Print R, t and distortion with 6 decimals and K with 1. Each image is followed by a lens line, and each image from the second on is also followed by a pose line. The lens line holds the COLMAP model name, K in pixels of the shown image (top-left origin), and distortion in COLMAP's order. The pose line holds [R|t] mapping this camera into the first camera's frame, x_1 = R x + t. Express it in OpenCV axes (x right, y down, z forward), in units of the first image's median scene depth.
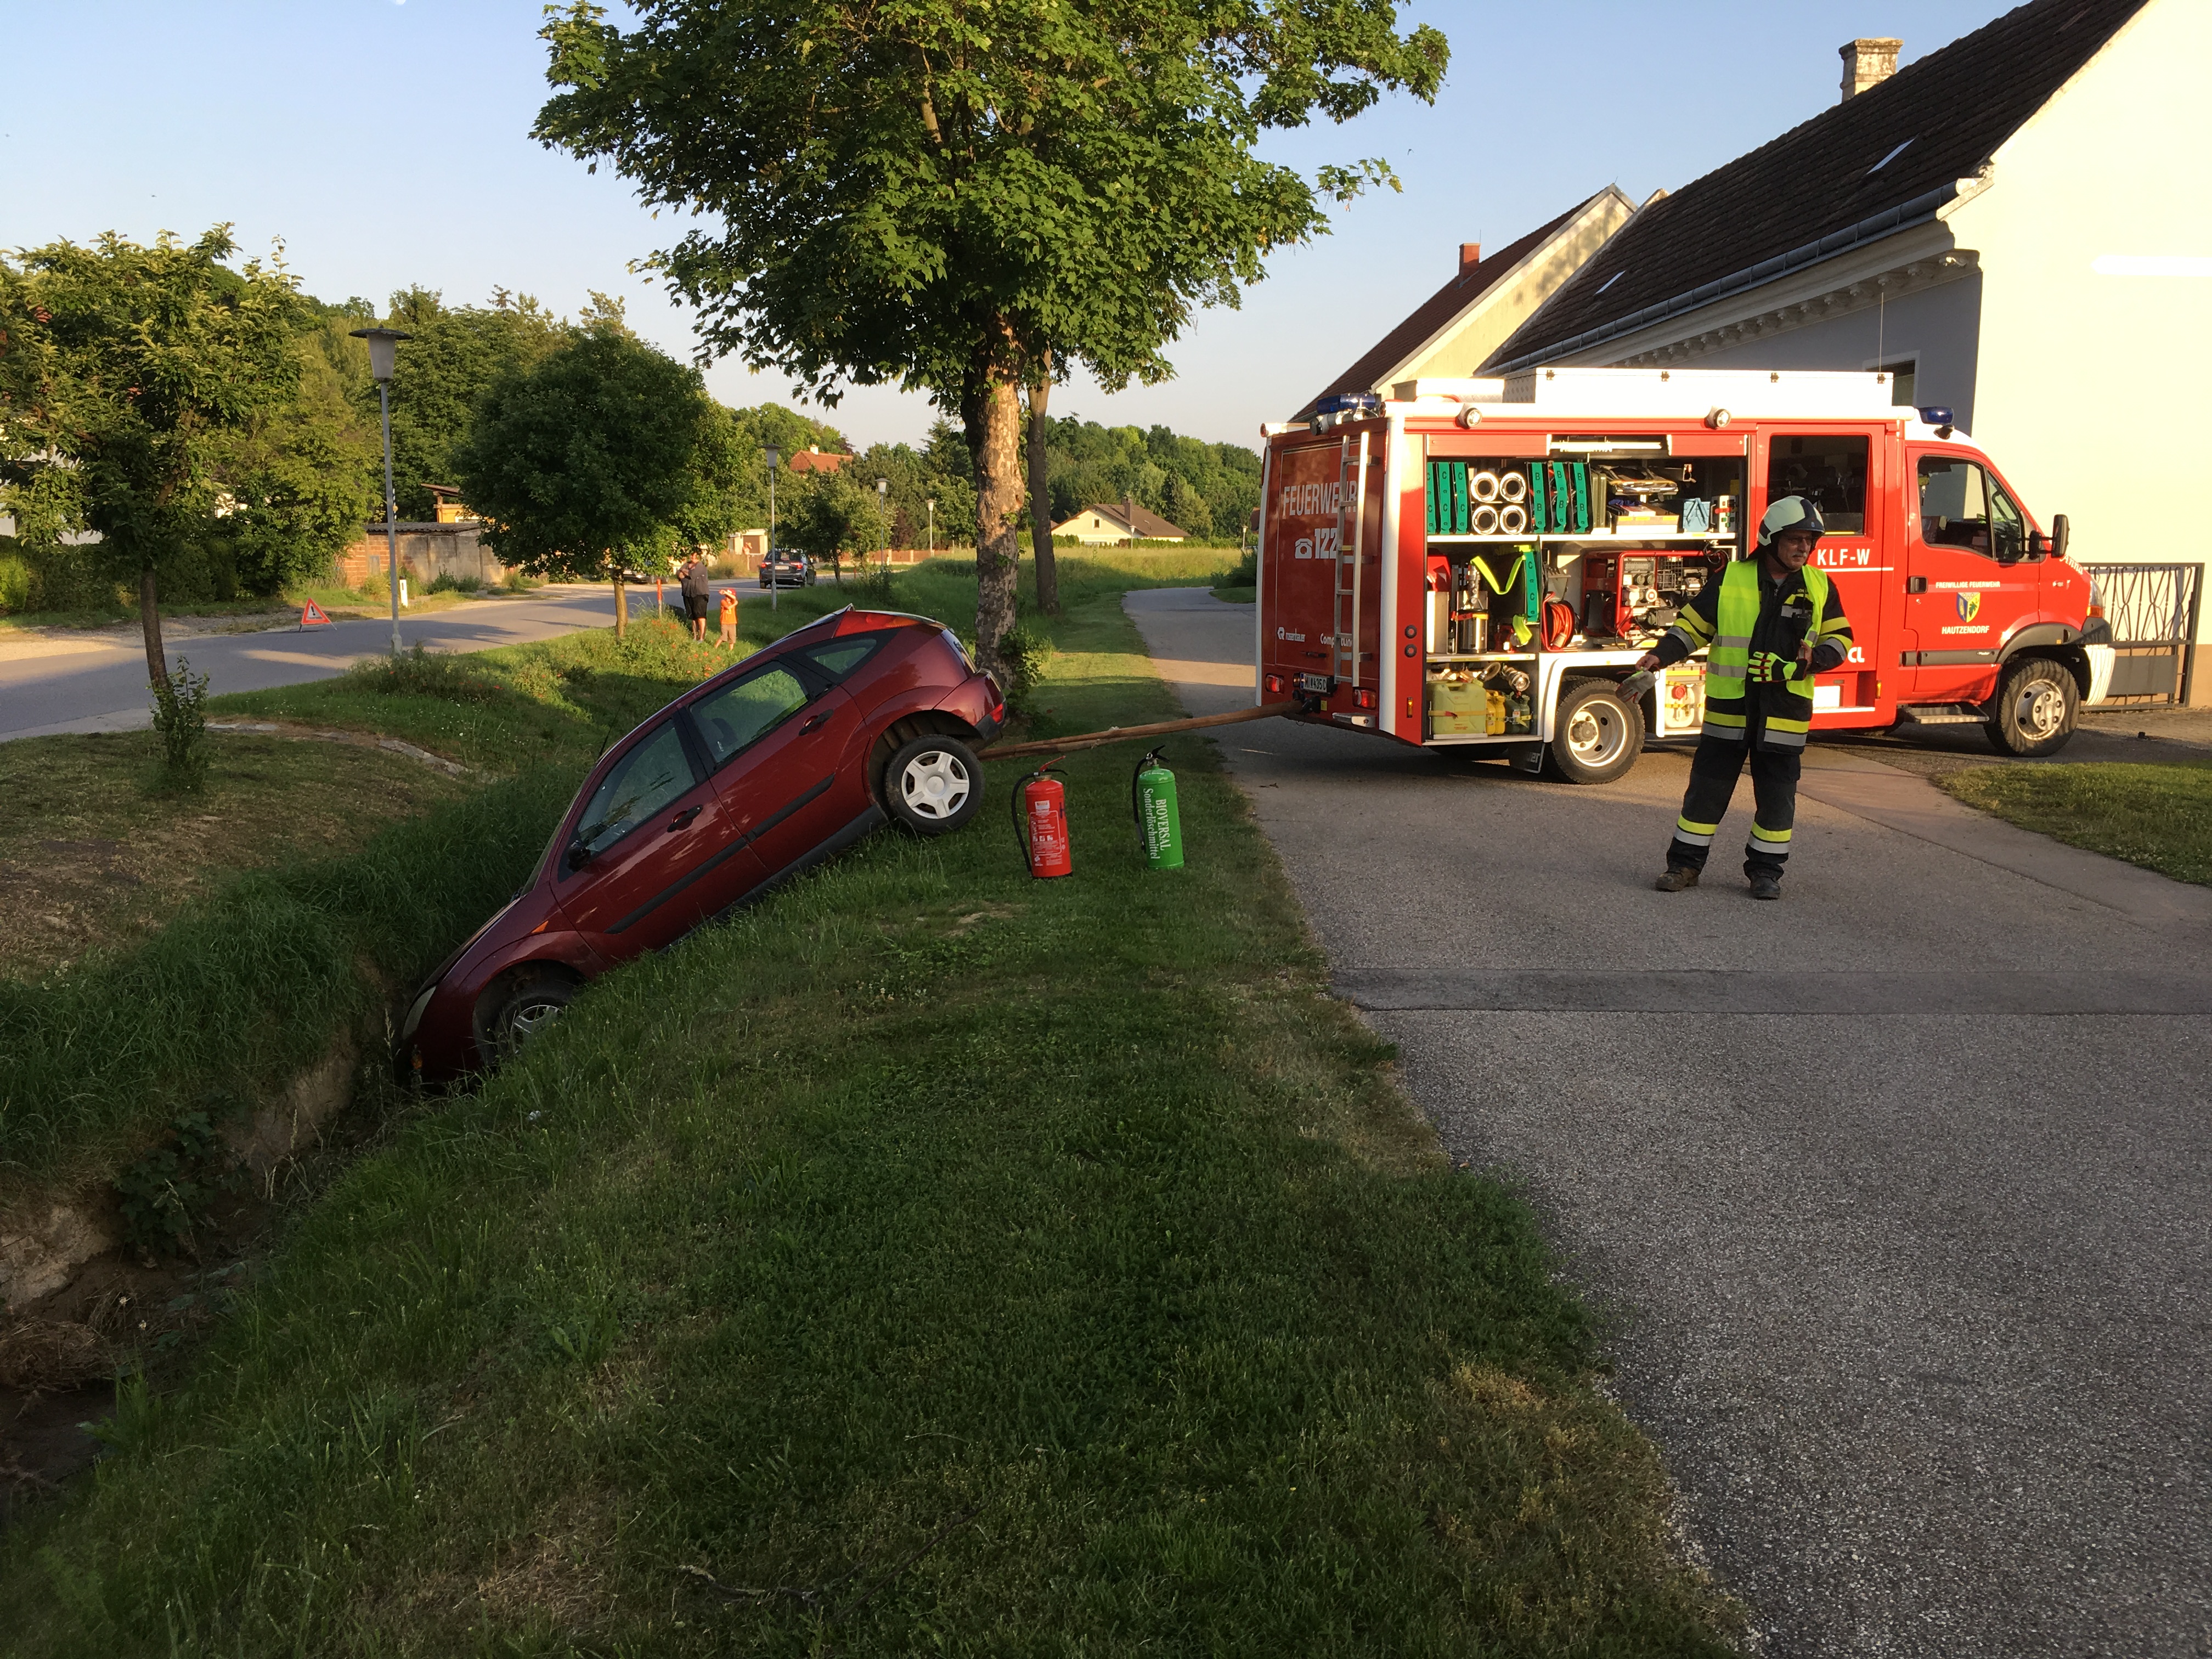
lens RADIAL K [[1904.3, 0, 1104.4], [0, 1904.3, 826.8], [0, 0, 1]] dist [0.017946, -0.009198]
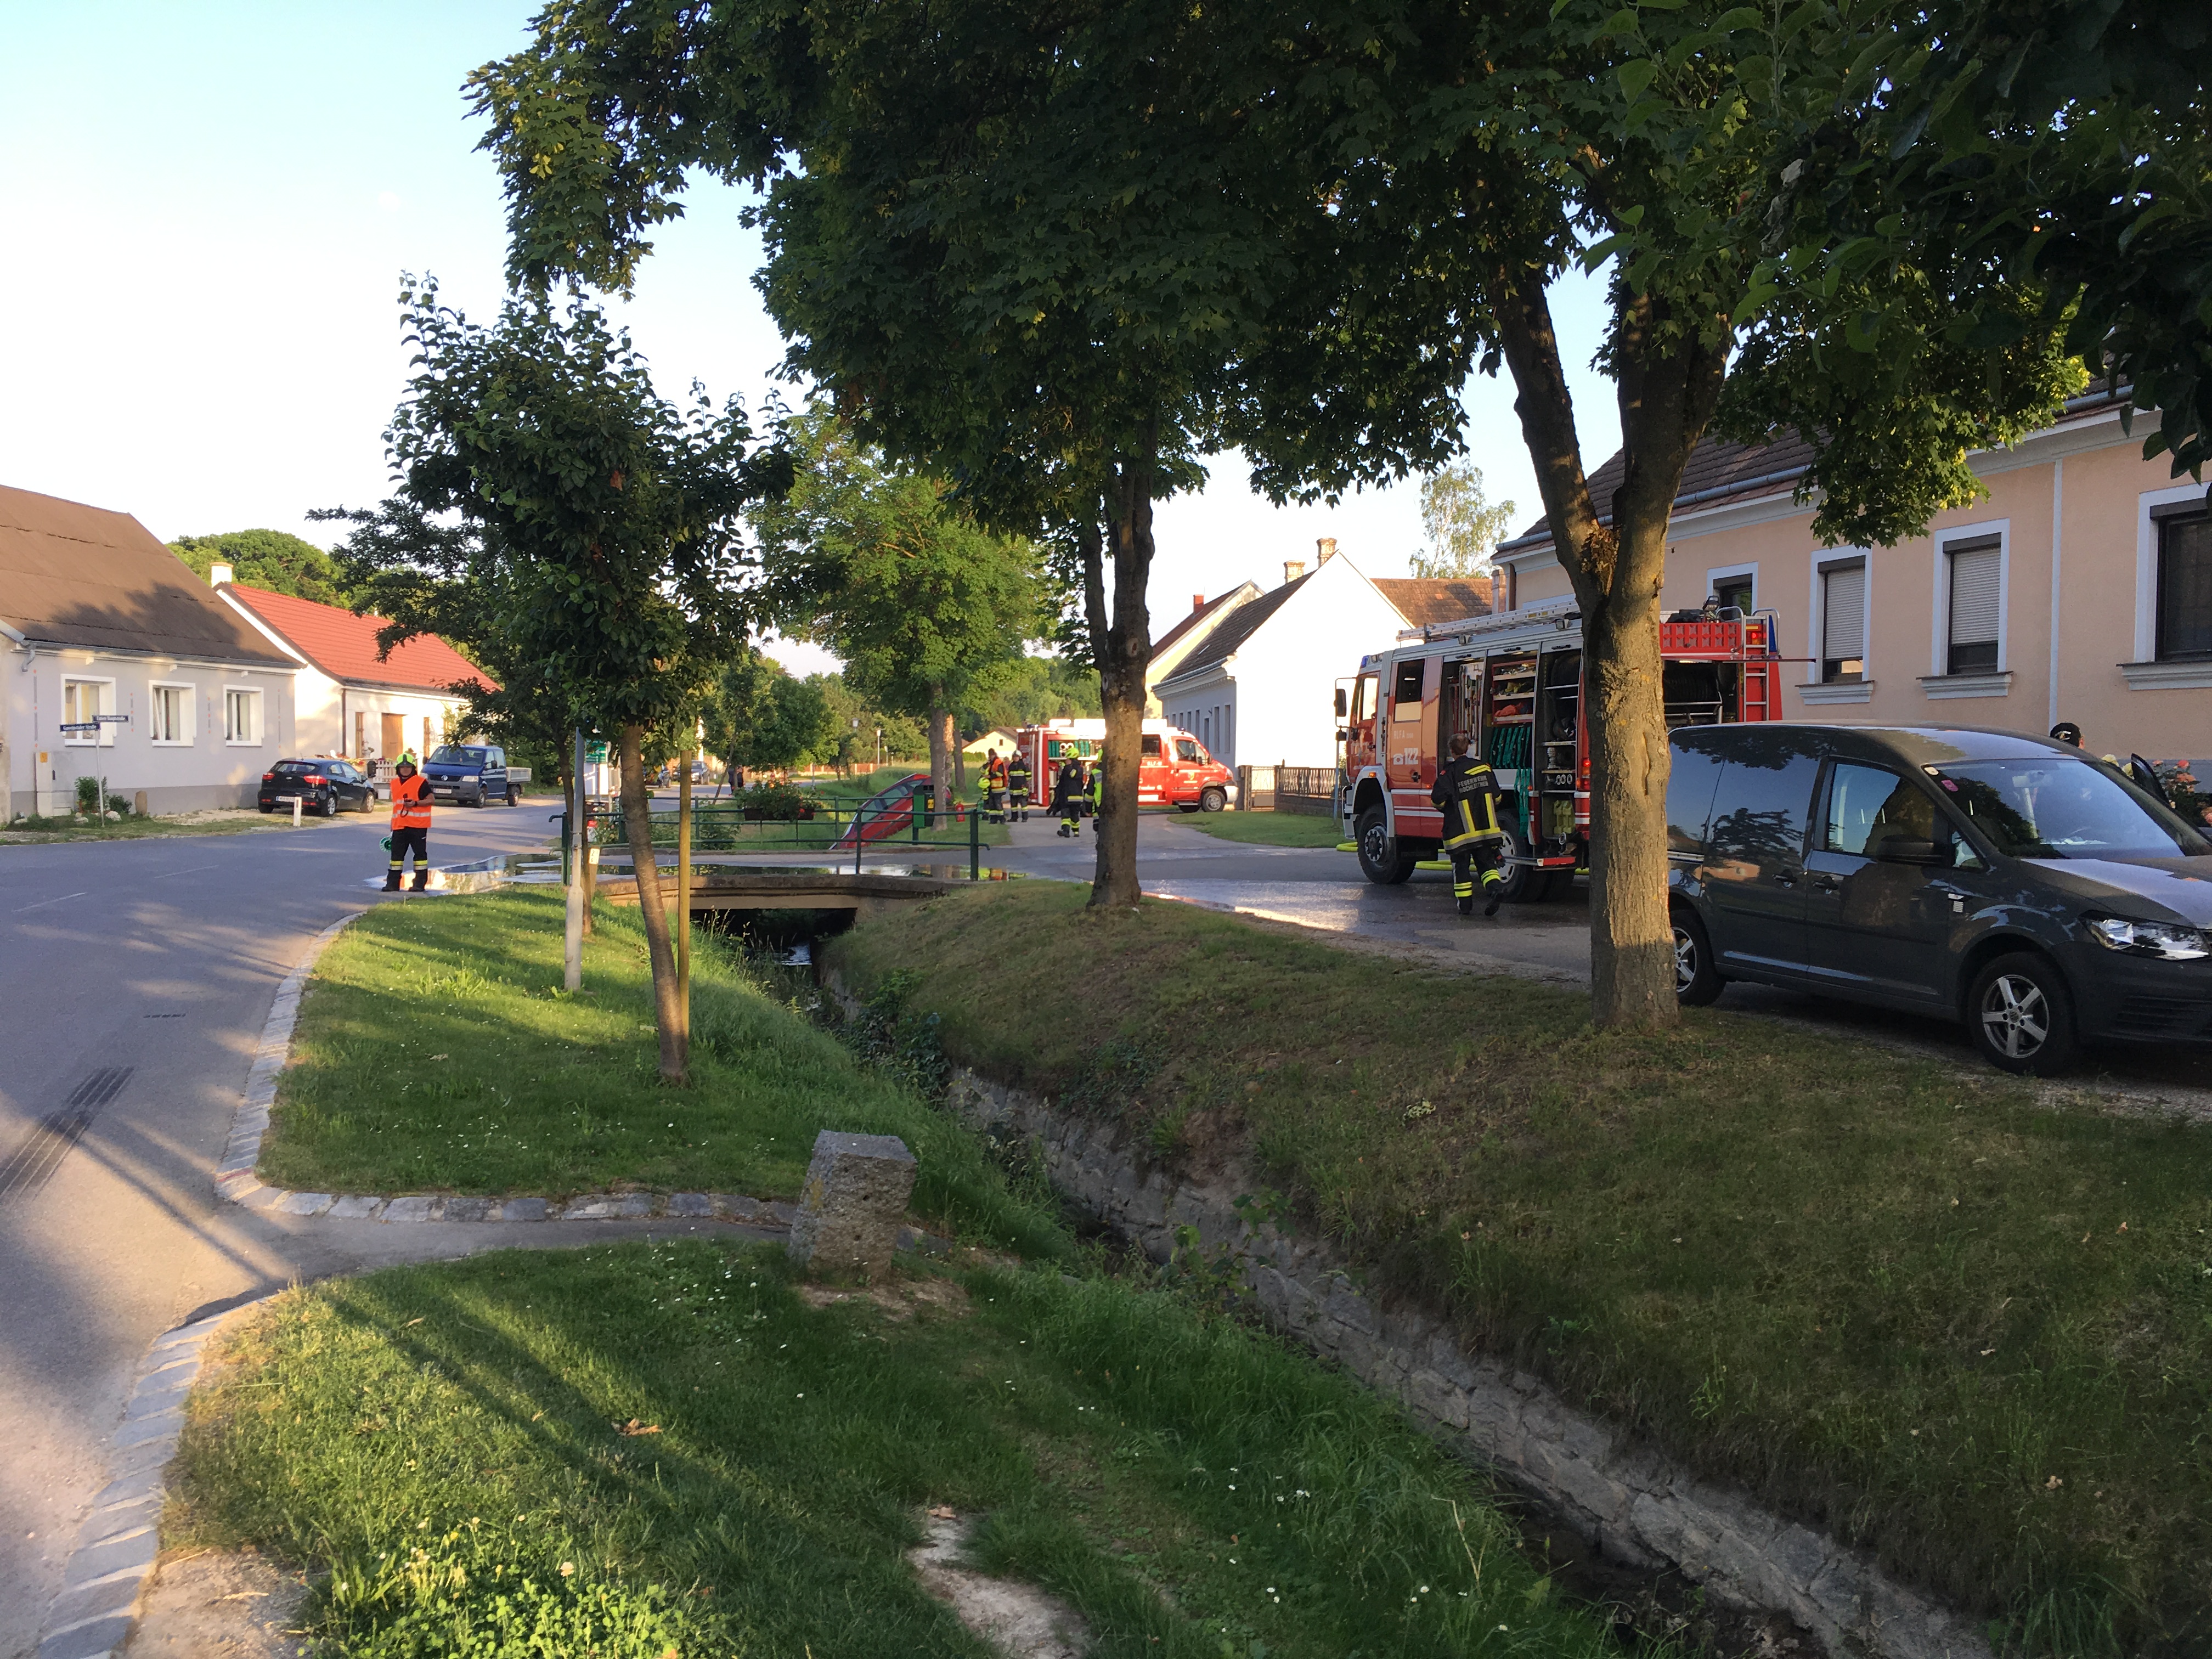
lens RADIAL K [[1904.3, 0, 1105.3], [0, 1904.3, 831.7], [0, 0, 1]] dist [0.017946, -0.009198]
pose [[0.998929, 0.000600, 0.046268, 0.024853], [0.004449, 0.994037, -0.108953, 0.125142], [-0.046057, 0.109043, 0.992970, -0.847806]]
